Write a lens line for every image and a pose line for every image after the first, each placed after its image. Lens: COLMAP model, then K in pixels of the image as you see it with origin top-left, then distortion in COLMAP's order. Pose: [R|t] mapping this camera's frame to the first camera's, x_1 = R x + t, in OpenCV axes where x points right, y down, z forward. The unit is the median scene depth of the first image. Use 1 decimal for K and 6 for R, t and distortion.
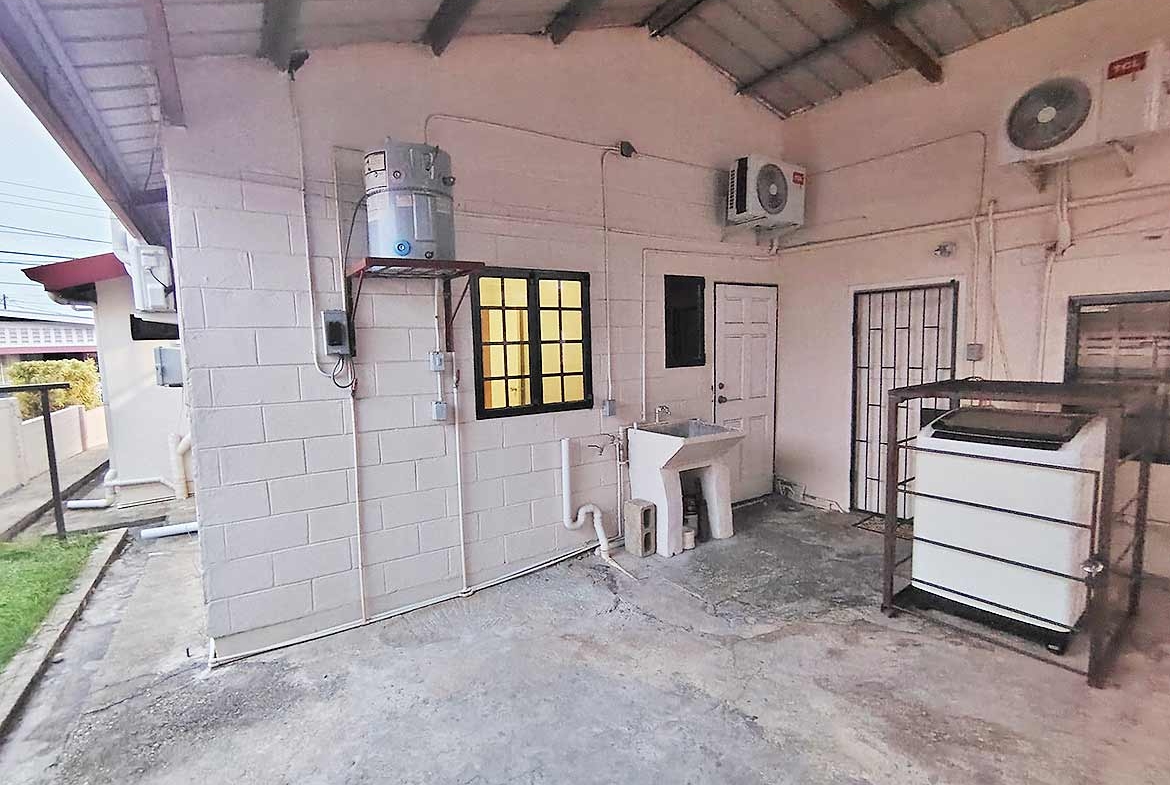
lens RADIAL K [[545.5, 0, 582.4], [0, 545.5, 397.1], [0, 0, 1]] dist [-0.001242, -0.000127]
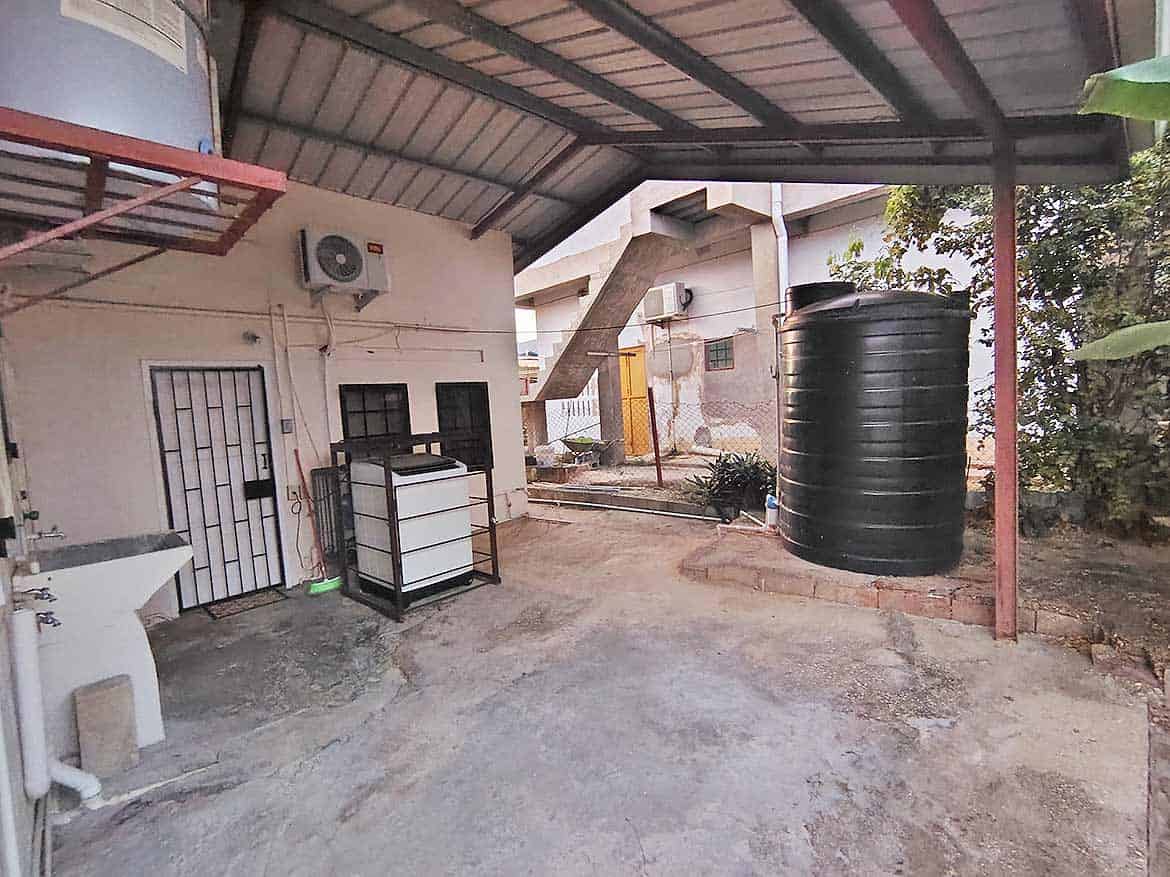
lens RADIAL K [[545.0, 0, 582.0], [0, 545.0, 443.0], [0, 0, 1]] dist [-0.001234, -0.000138]
pose [[-0.186685, -0.035989, 0.981760, -0.737429], [0.161764, 0.984563, 0.066852, -0.026375], [-0.969010, 0.171293, -0.177981, 0.736015]]
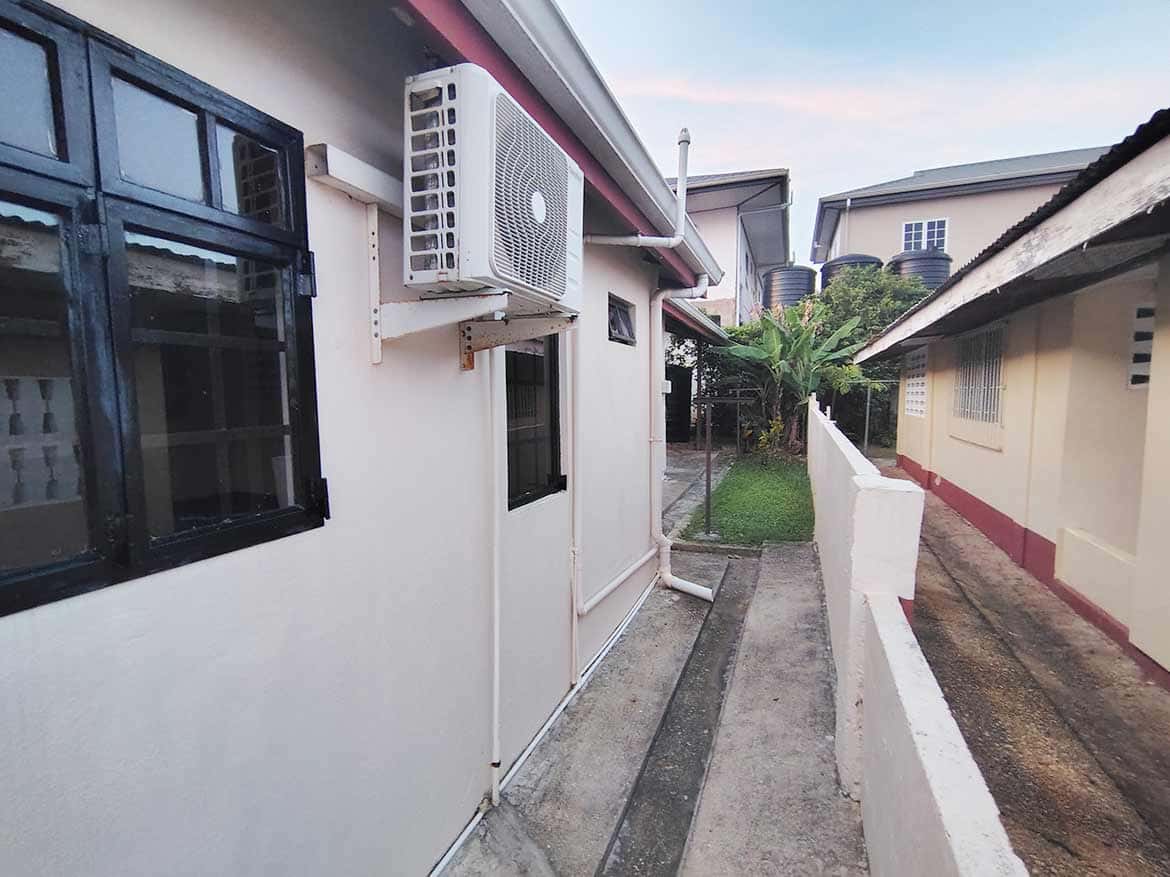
lens RADIAL K [[545.0, 0, 582.0], [0, 545.0, 443.0], [0, 0, 1]] dist [-0.001234, -0.000138]
pose [[-0.578028, -0.034691, 0.815279, -1.722574], [0.111020, 0.986463, 0.120688, -0.087671], [-0.808429, 0.160273, -0.566352, 1.789022]]
